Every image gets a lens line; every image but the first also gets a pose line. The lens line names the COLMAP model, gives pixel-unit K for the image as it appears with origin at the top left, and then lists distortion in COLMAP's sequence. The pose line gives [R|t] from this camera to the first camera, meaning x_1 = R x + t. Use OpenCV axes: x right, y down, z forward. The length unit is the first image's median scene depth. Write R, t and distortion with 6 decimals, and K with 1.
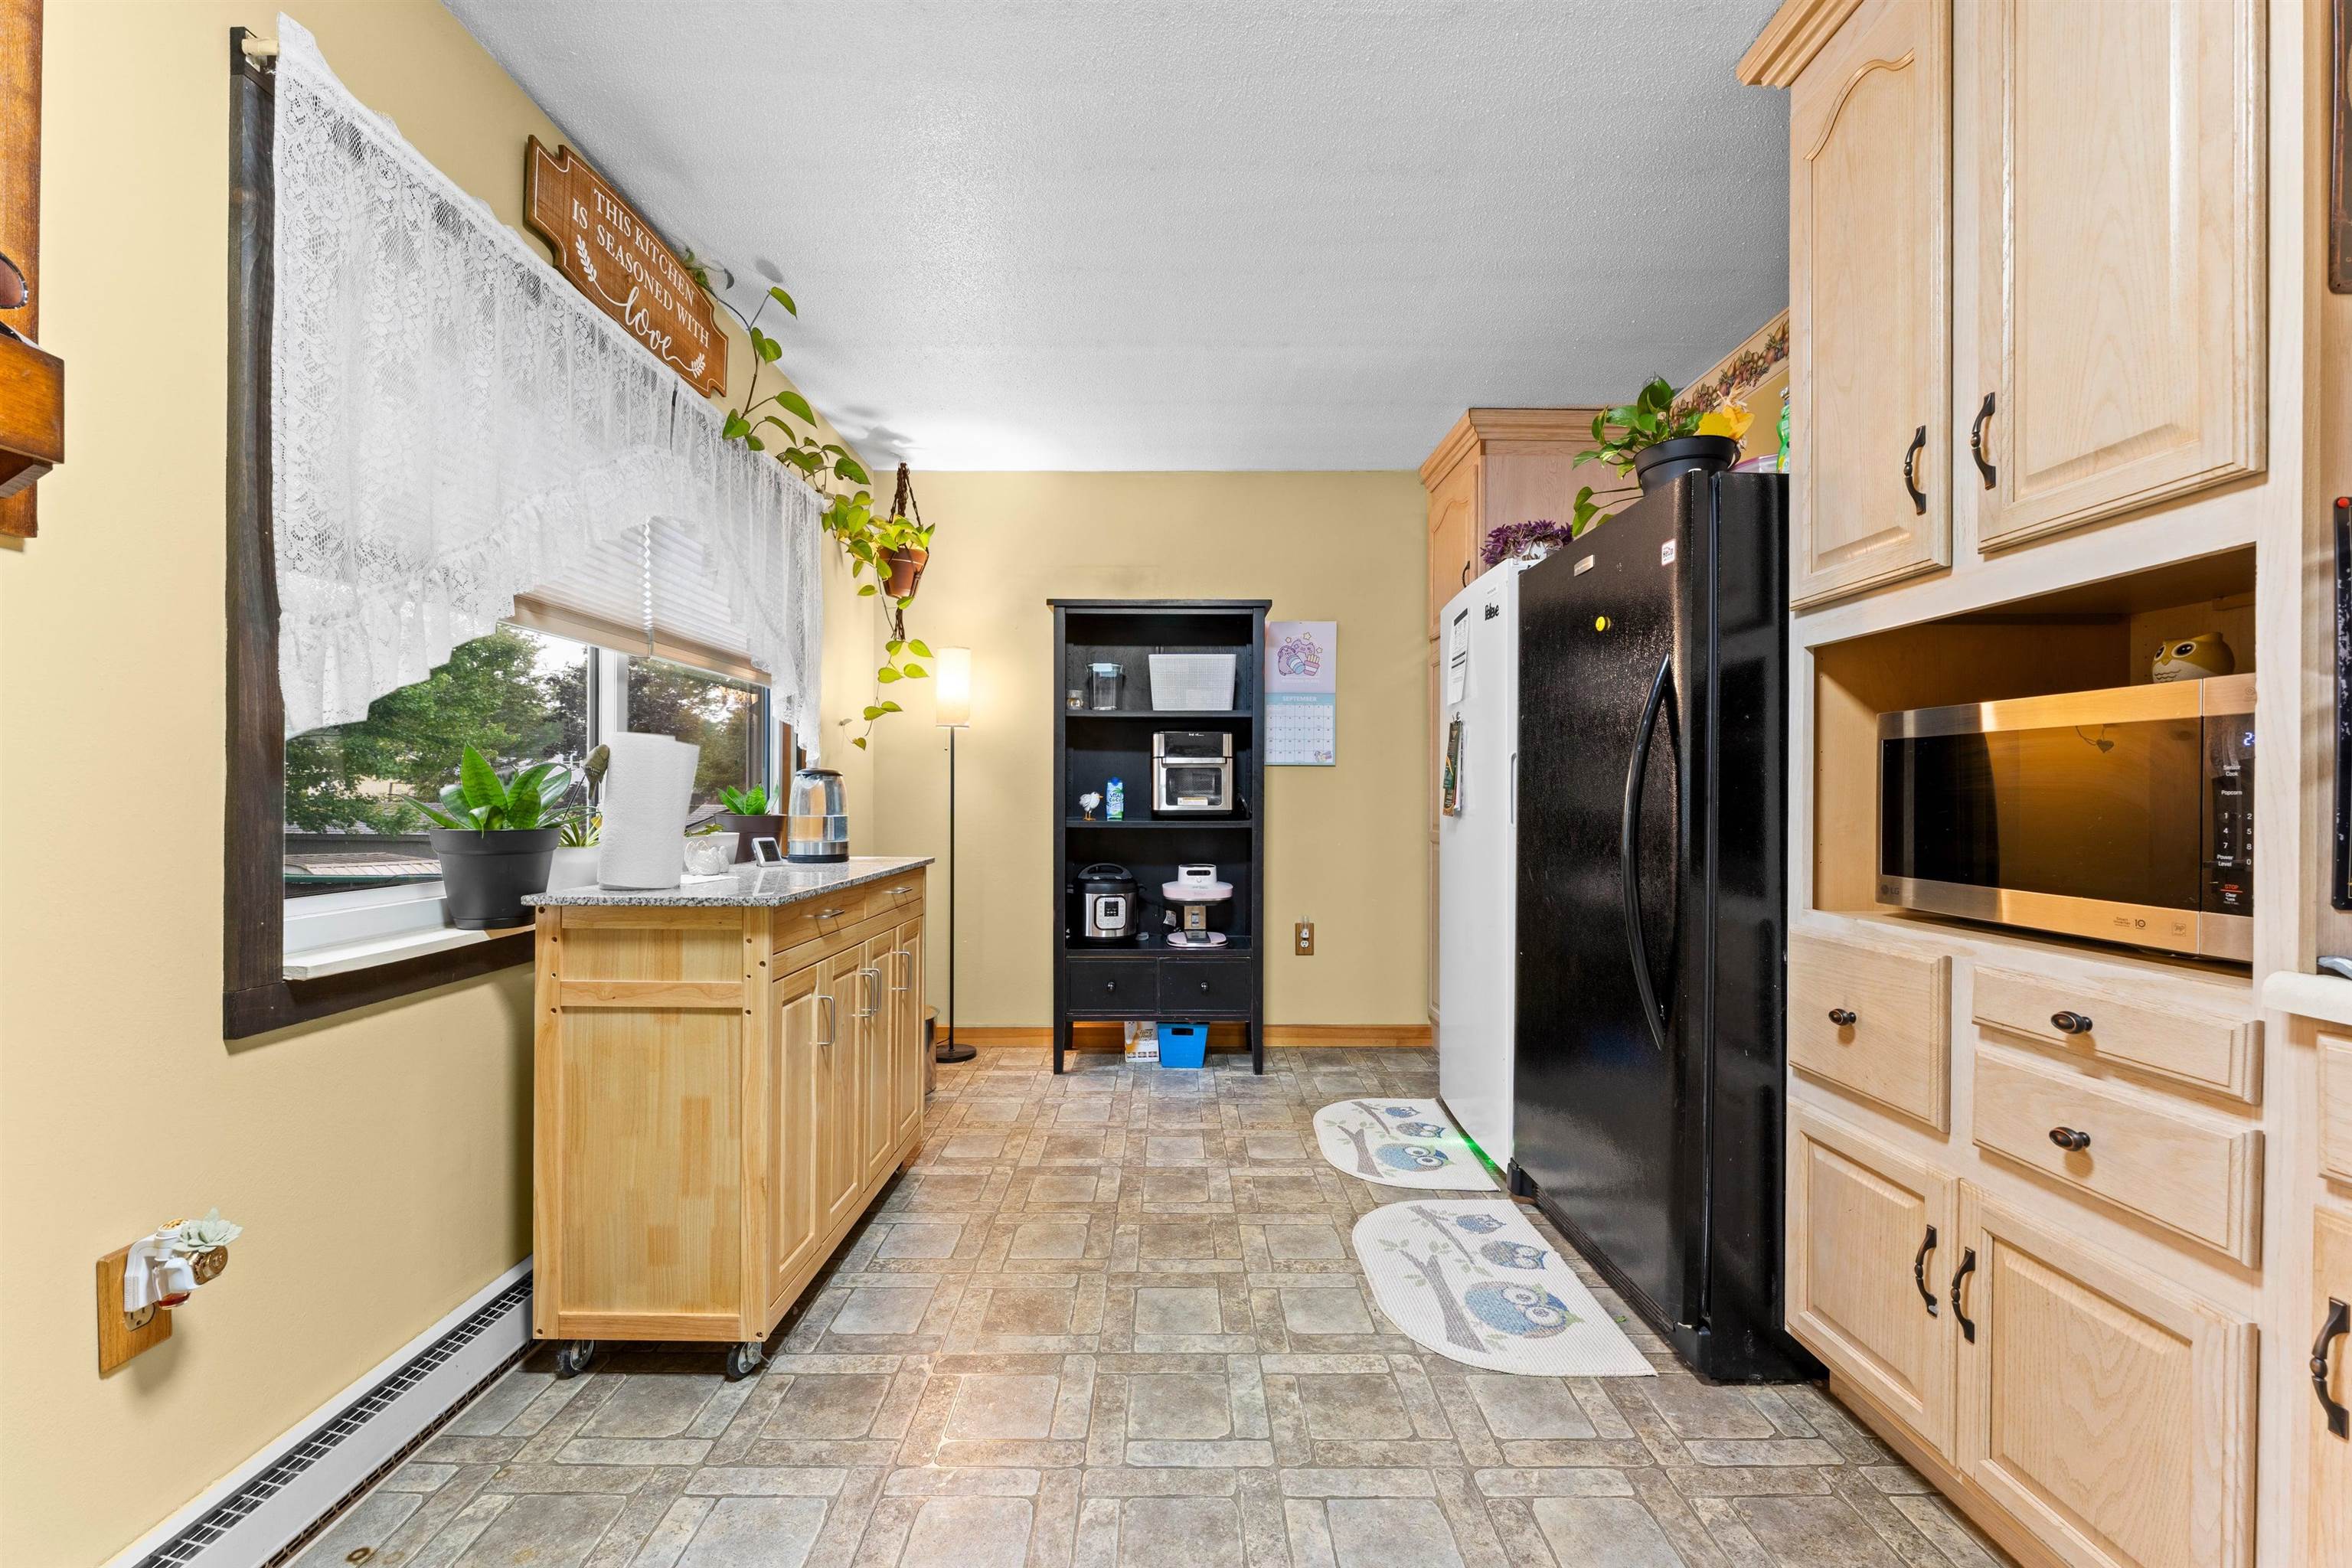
lens RADIAL K [[938.9, 0, 1163.3], [0, 938.9, 792.5], [0, 0, 1]] dist [-0.000234, -0.001107]
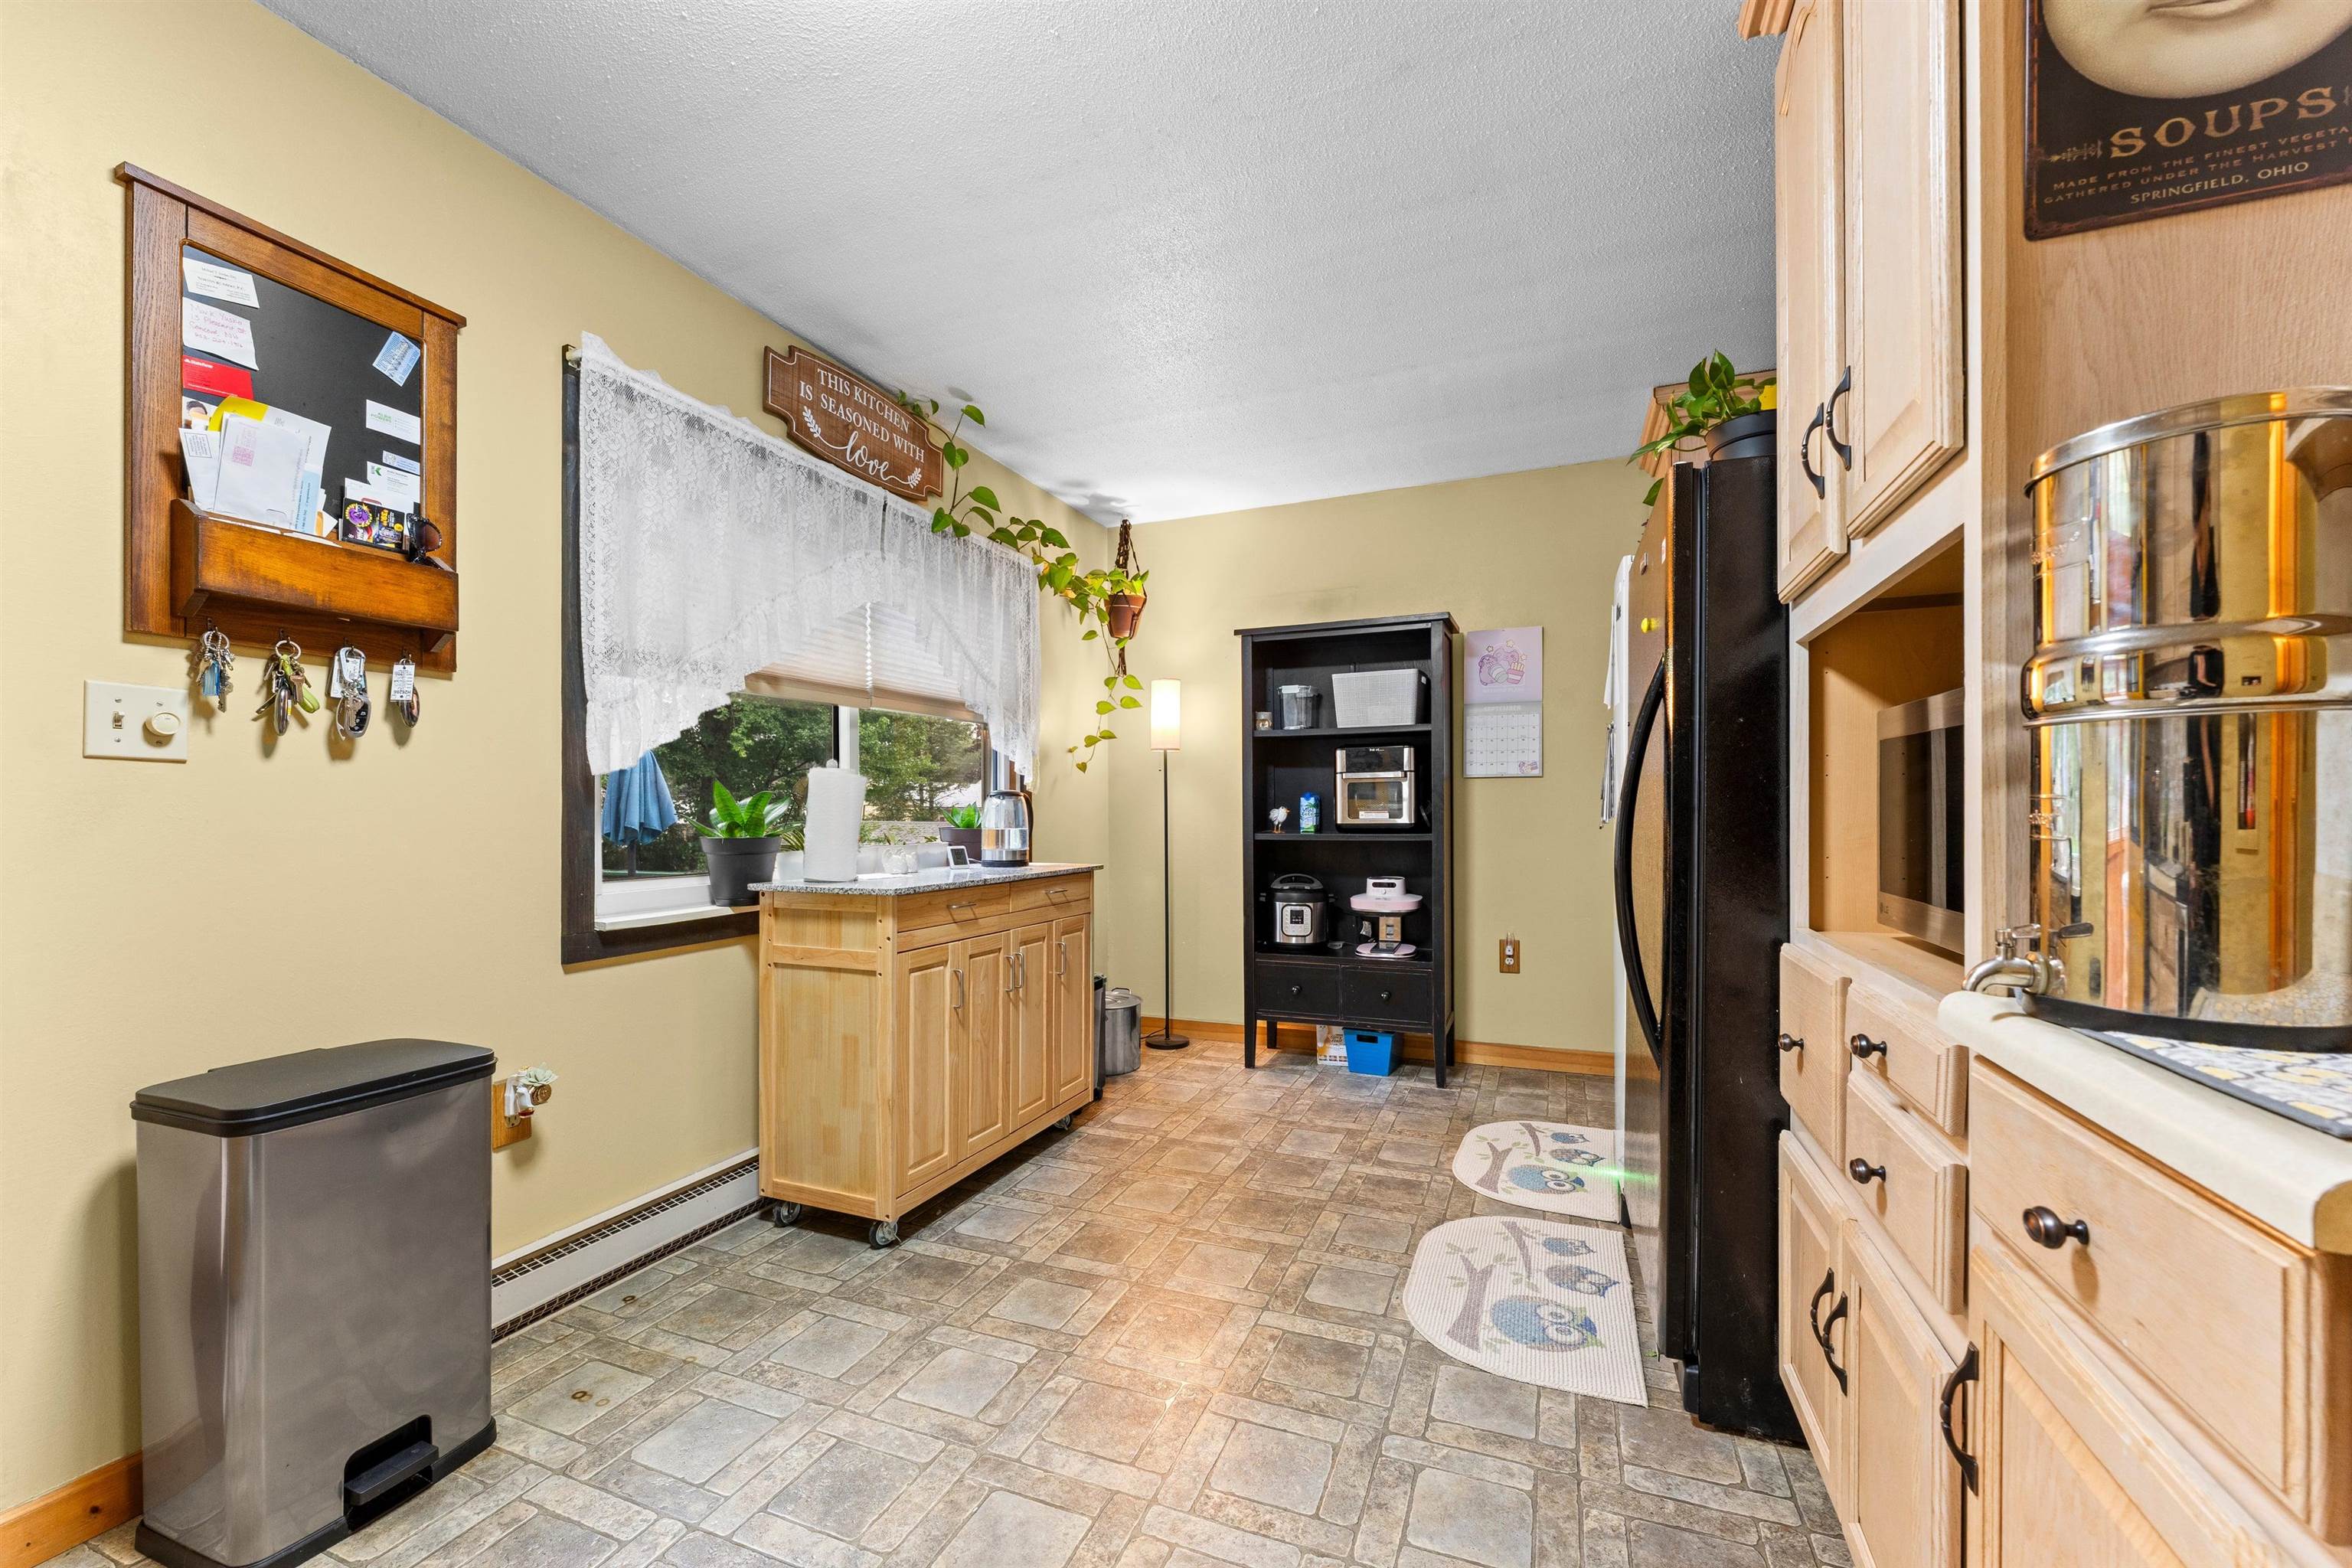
lens RADIAL K [[938.9, 0, 1153.7], [0, 938.9, 805.8], [0, 0, 1]] dist [-0.000234, -0.001107]
pose [[0.922121, -0.010600, -0.386757, 0.313707], [0.009816, 0.999944, -0.004001, 0.001826], [0.386778, -0.000107, 0.922173, -0.060337]]
